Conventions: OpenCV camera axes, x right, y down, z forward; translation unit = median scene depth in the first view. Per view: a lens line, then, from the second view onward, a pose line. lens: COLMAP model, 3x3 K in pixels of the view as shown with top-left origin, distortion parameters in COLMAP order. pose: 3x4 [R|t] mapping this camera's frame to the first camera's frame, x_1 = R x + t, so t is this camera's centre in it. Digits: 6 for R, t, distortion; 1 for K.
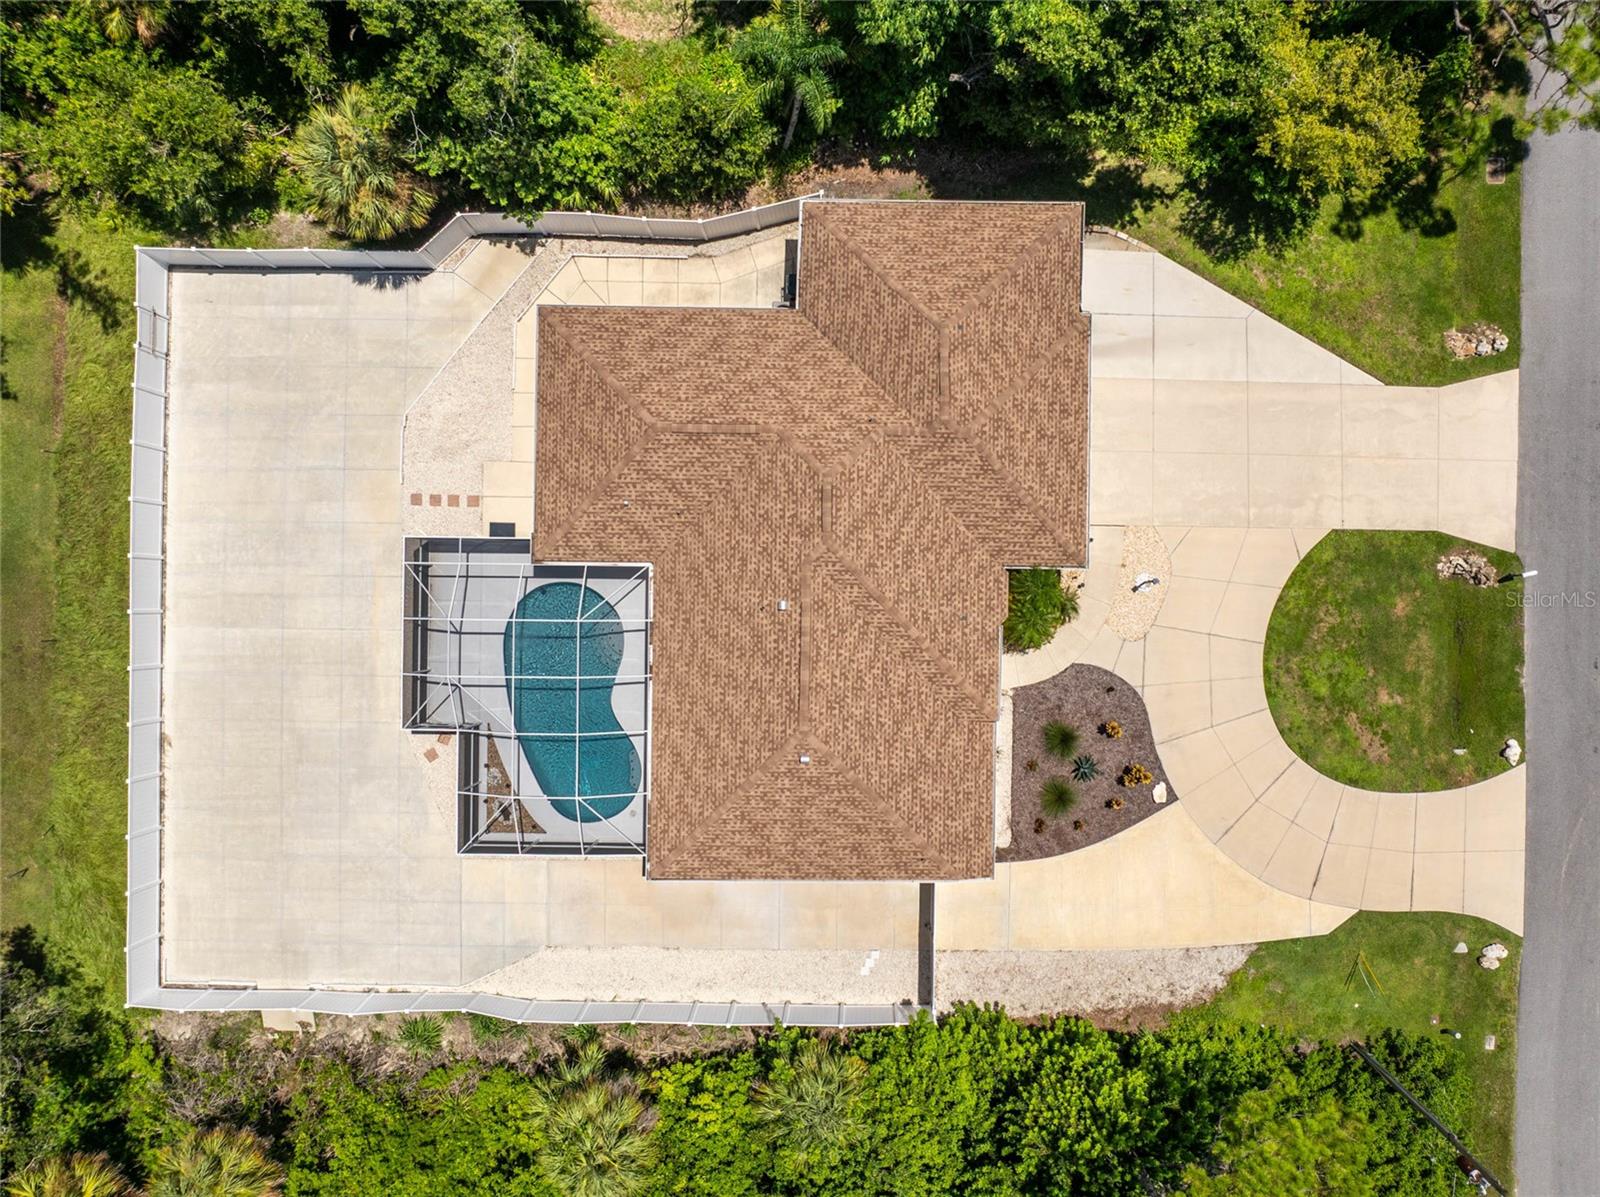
lens RADIAL K [[1131.2, 0, 834.8], [0, 1131.2, 619.8], [0, 0, 1]] dist [-0.033602, 0.012501]
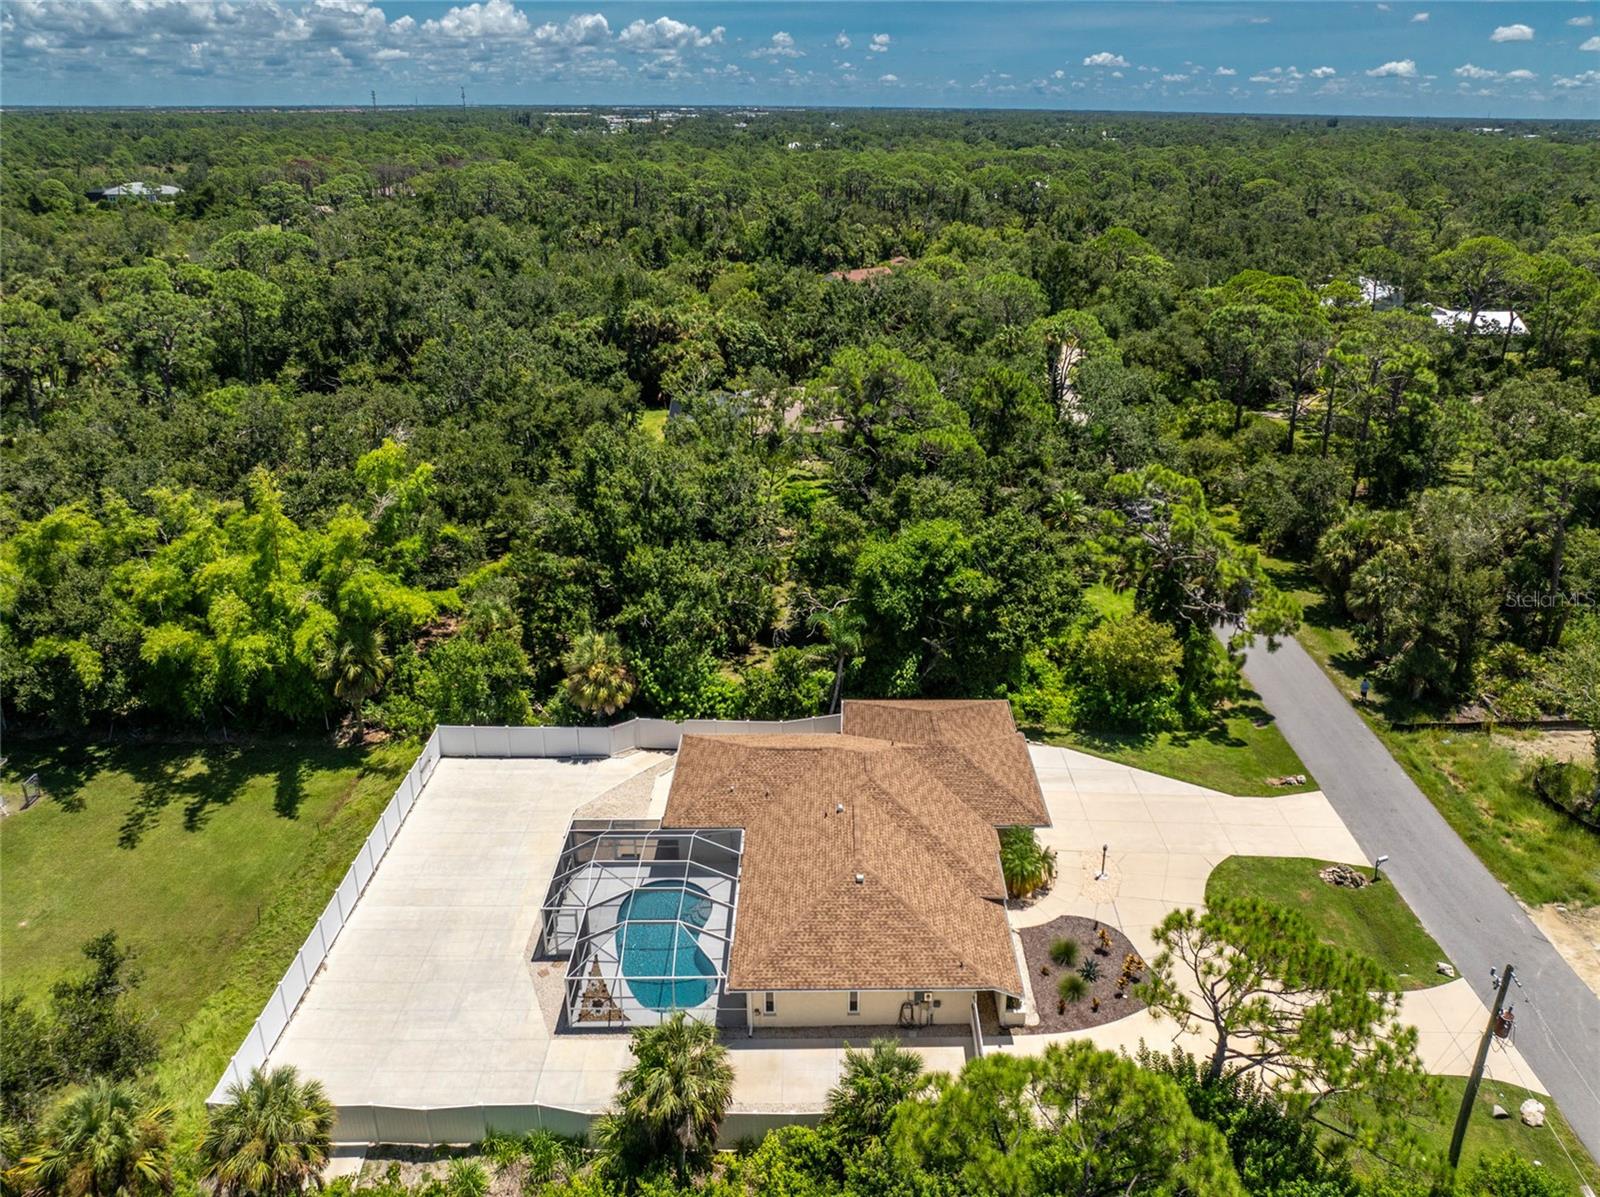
lens RADIAL K [[1131.2, 0, 803.0], [0, 1131.2, 599.9], [0, 0, 1]] dist [-0.033602, 0.012501]
pose [[0.999986, -0.001946, -0.004847, -0.075944], [-0.003662, 0.400477, -0.916300, 1.061988], [0.003725, 0.916305, 0.400464, 0.158104]]
